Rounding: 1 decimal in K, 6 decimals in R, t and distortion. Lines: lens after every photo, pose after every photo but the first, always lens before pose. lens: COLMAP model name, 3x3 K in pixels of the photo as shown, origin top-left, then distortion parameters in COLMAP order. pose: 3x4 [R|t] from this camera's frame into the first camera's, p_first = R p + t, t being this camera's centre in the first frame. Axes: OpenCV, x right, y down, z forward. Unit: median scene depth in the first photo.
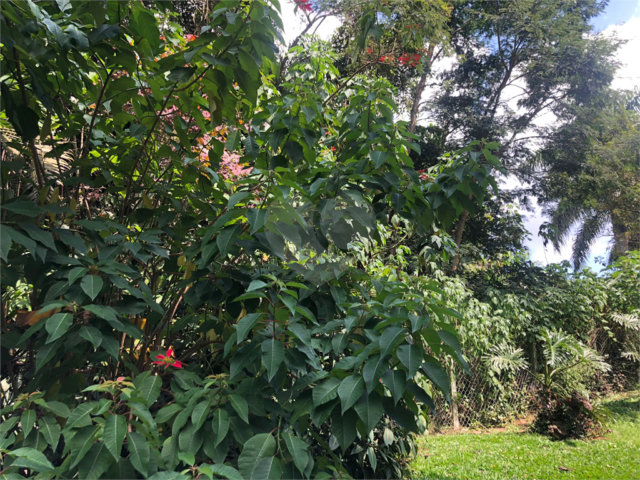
lens RADIAL K [[469.1, 0, 316.3], [0, 469.1, 238.7], [0, 0, 1]] dist [-0.002880, -0.001981]
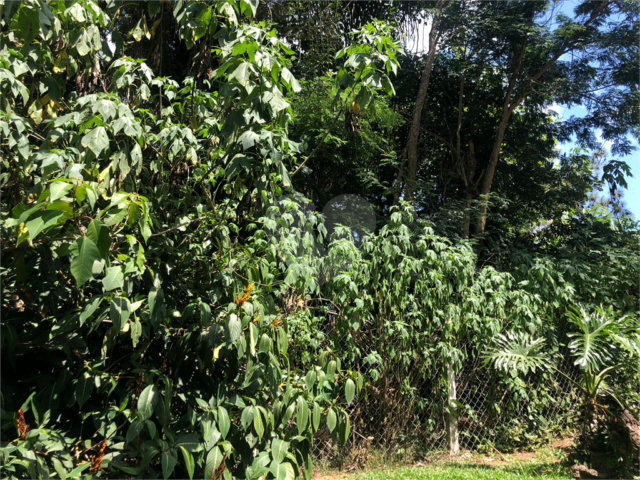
lens RADIAL K [[469.1, 0, 316.3], [0, 469.1, 238.7], [0, 0, 1]] dist [-0.002880, -0.001981]
pose [[0.981727, -0.049885, -0.183638, 0.226185], [0.055973, 0.998036, 0.028118, 0.054586], [0.181874, -0.037883, 0.982592, 0.276930]]
